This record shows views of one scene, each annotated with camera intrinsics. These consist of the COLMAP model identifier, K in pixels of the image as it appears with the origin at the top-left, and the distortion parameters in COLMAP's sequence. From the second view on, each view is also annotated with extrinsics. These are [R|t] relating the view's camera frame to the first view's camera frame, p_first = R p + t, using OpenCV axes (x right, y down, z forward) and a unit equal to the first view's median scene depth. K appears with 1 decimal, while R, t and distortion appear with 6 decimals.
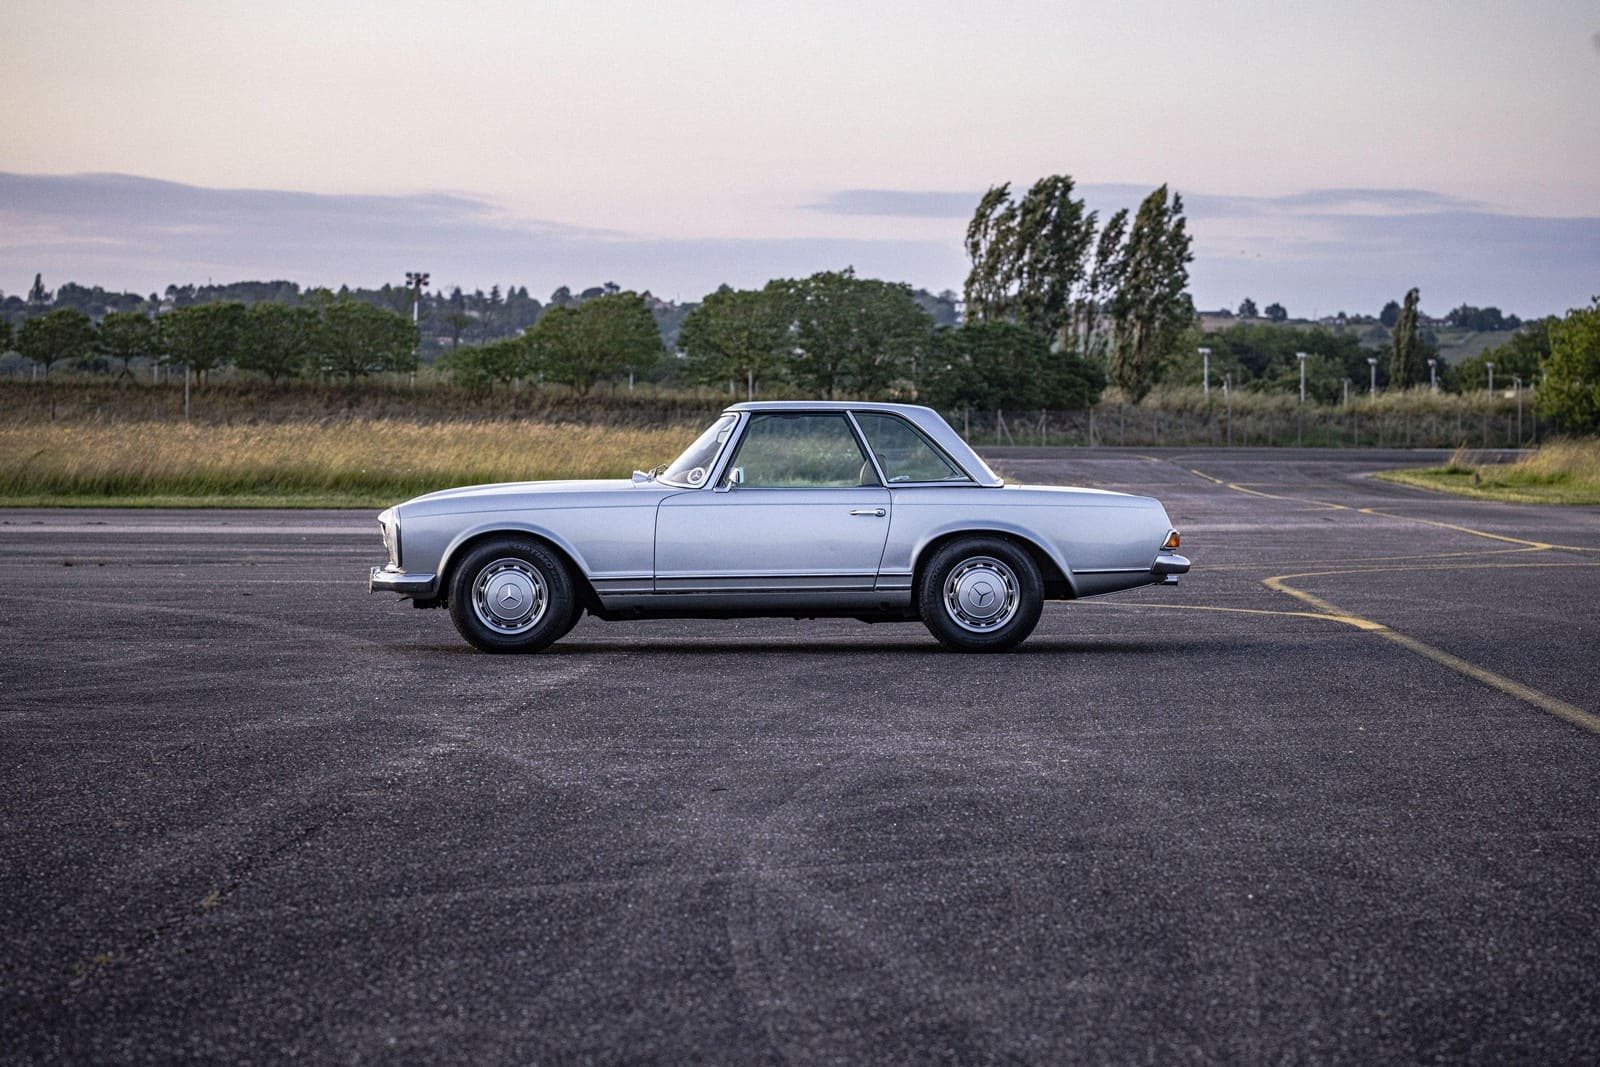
lens RADIAL K [[4602.6, 0, 800.0], [0, 4602.6, 533.5], [0, 0, 1]] dist [-0.278085, 0.534222]
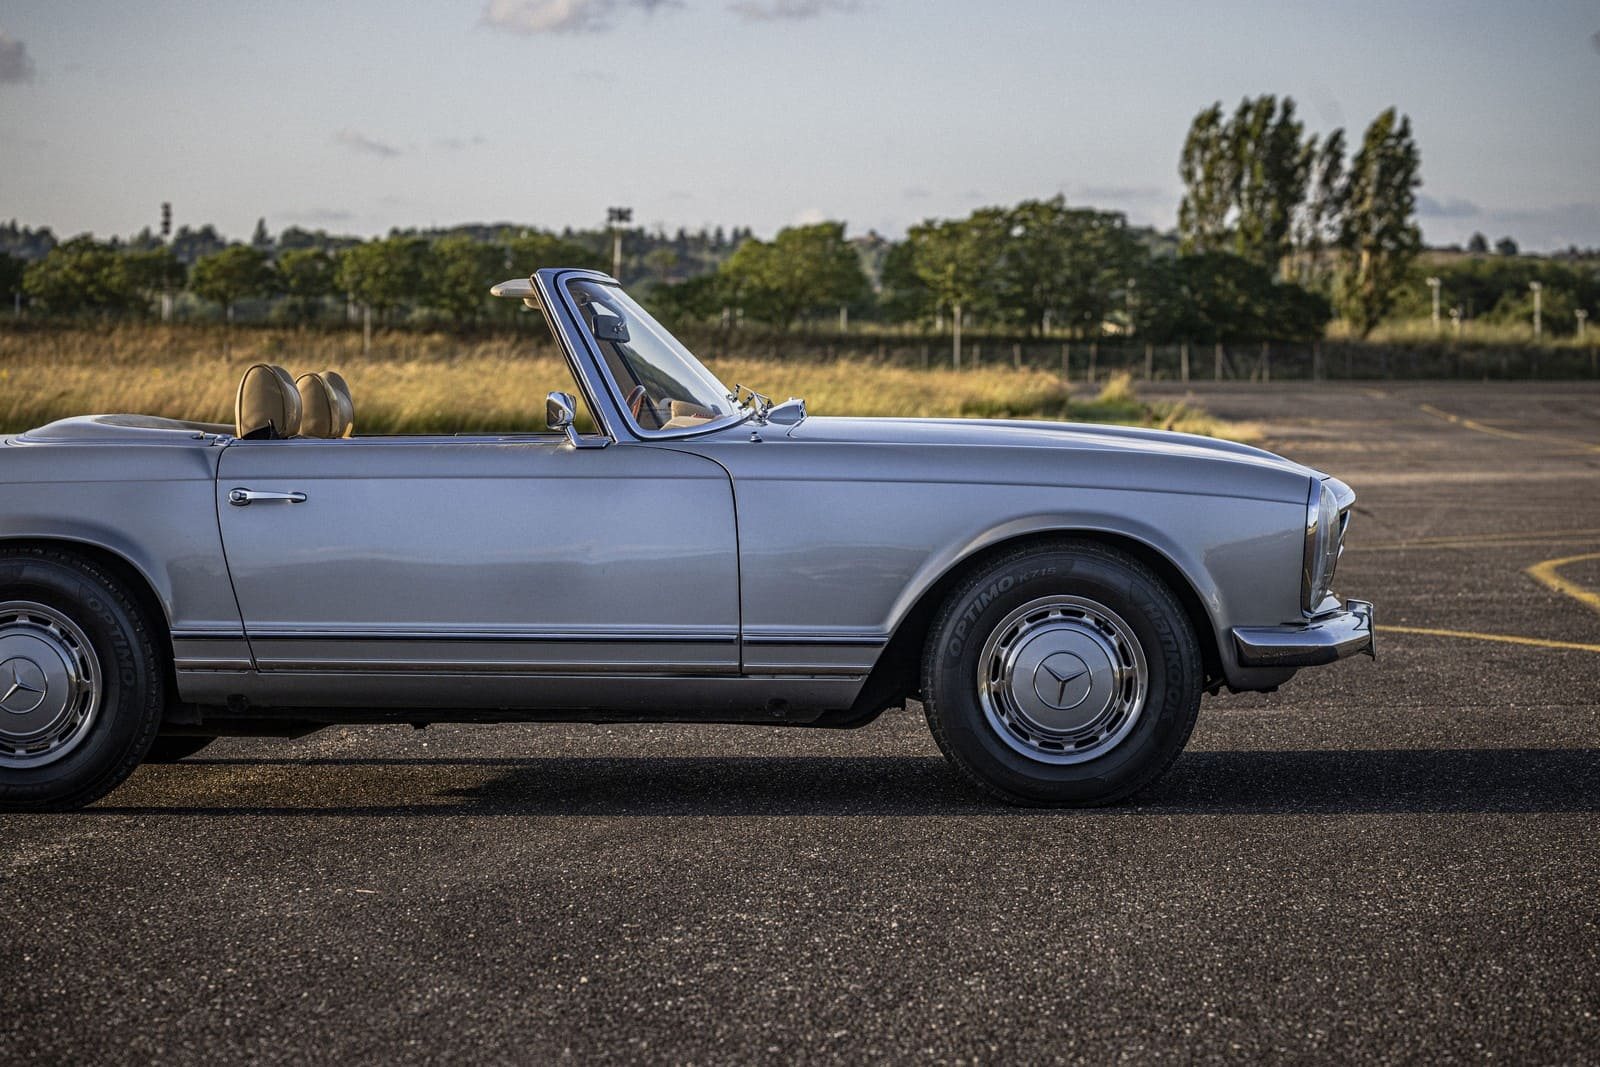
lens RADIAL K [[3956.6, 0, 800.0], [0, 3956.6, 533.5], [0, 0, 1]] dist [-0.208478, 0.301506]
pose [[0.997399, -0.004941, -0.071904, 0.015587], [0.006172, 0.999838, 0.016915, -0.002147], [0.071809, -0.017315, 0.997268, 0.180908]]
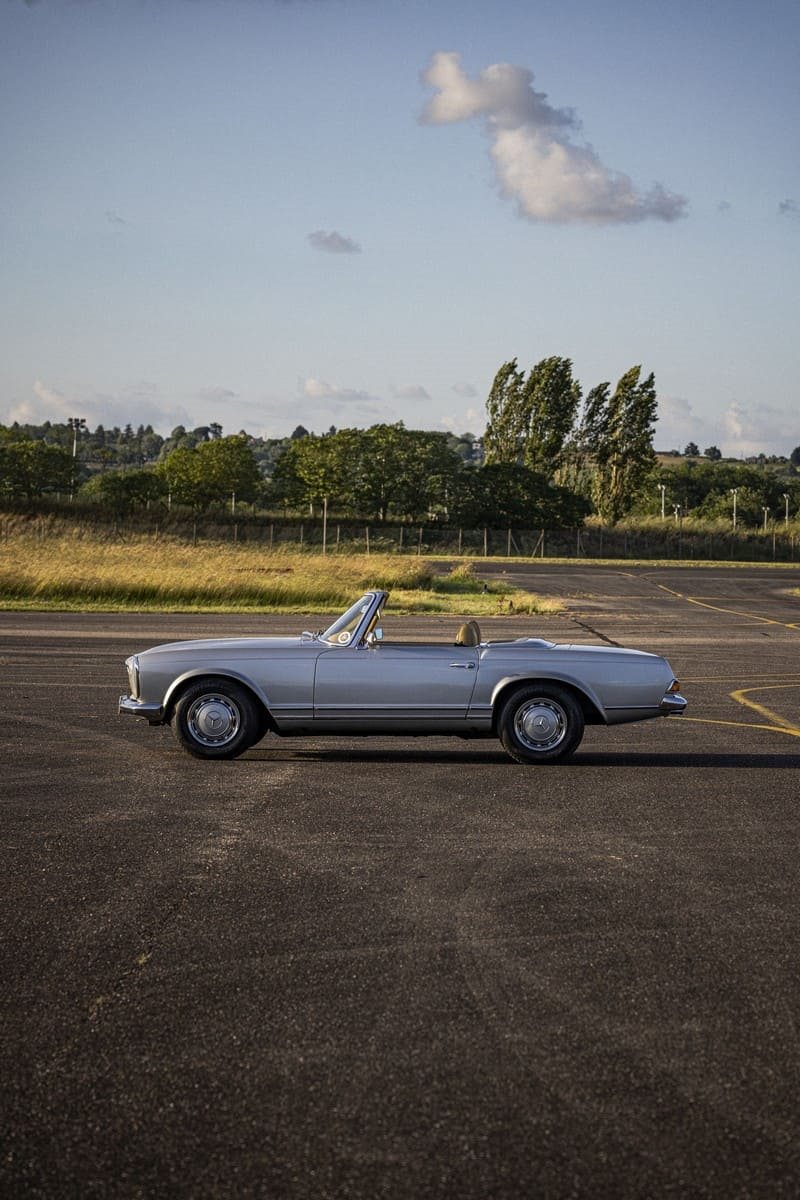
lens RADIAL K [[3566.9, 0, 400.0], [0, 3566.9, 600.0], [0, 0, 1]] dist [-0.318287, -0.313609]
pose [[0.999650, 0.016218, 0.020912, -0.010548], [-0.016270, 0.999865, 0.002326, -0.008325], [-0.020872, -0.002665, 0.999779, -0.042217]]
